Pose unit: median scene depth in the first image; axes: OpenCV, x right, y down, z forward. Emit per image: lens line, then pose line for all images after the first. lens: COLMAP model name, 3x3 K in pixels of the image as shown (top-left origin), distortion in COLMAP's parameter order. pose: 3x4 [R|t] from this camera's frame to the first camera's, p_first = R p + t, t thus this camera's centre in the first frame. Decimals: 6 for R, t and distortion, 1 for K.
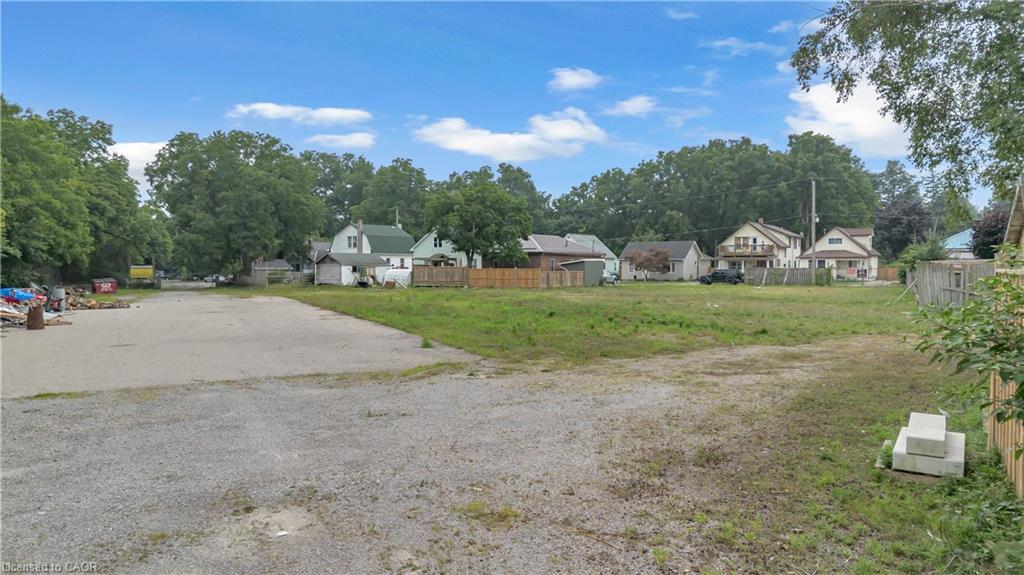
lens RADIAL K [[731.5, 0, 515.7], [0, 731.5, 286.5], [0, 0, 1]] dist [0.083672, -0.092050]
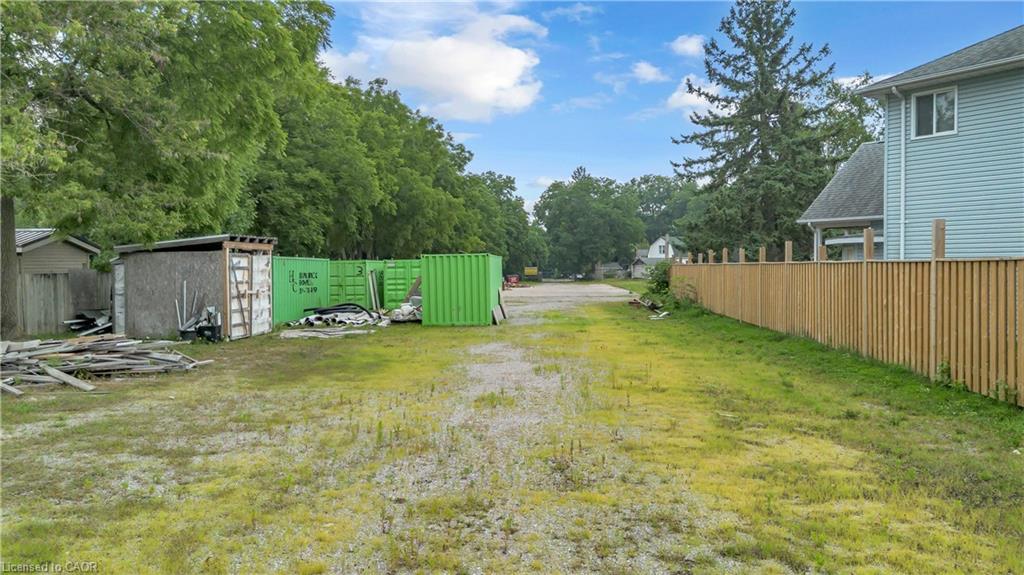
lens RADIAL K [[731.5, 0, 505.0], [0, 731.5, 278.9], [0, 0, 1]] dist [0.083672, -0.092050]
pose [[0.881623, 0.002065, -0.471949, 0.186852], [-0.008268, 0.999905, -0.011069, 0.014901], [0.471882, 0.013661, 0.881556, -0.409004]]
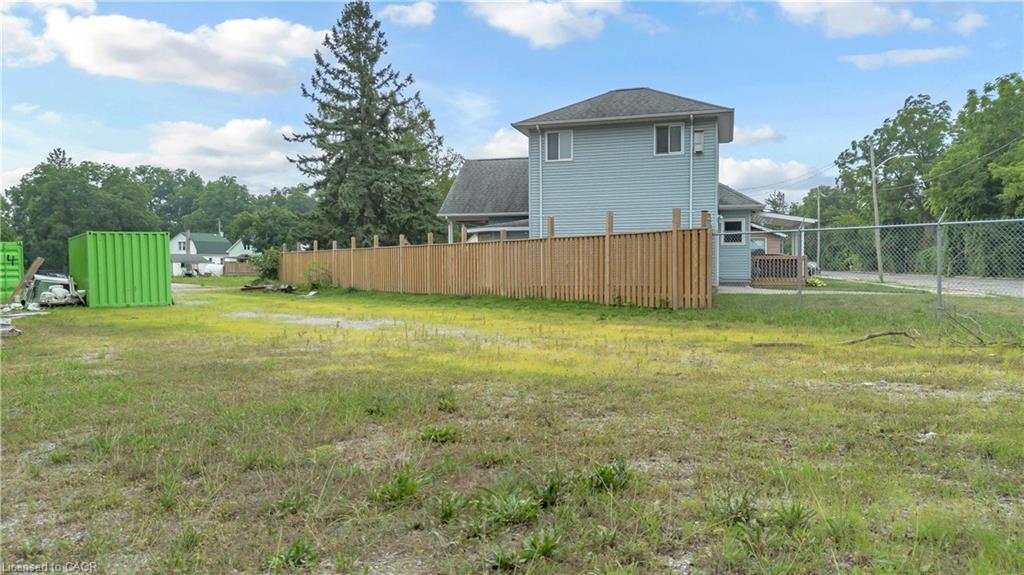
lens RADIAL K [[731.5, 0, 517.4], [0, 731.5, 286.0], [0, 0, 1]] dist [0.083672, -0.092050]
pose [[0.980779, -0.011464, 0.194784, 0.119824], [0.012269, 0.999920, -0.002930, 0.025554], [-0.194734, 0.005264, 0.980842, -0.471192]]
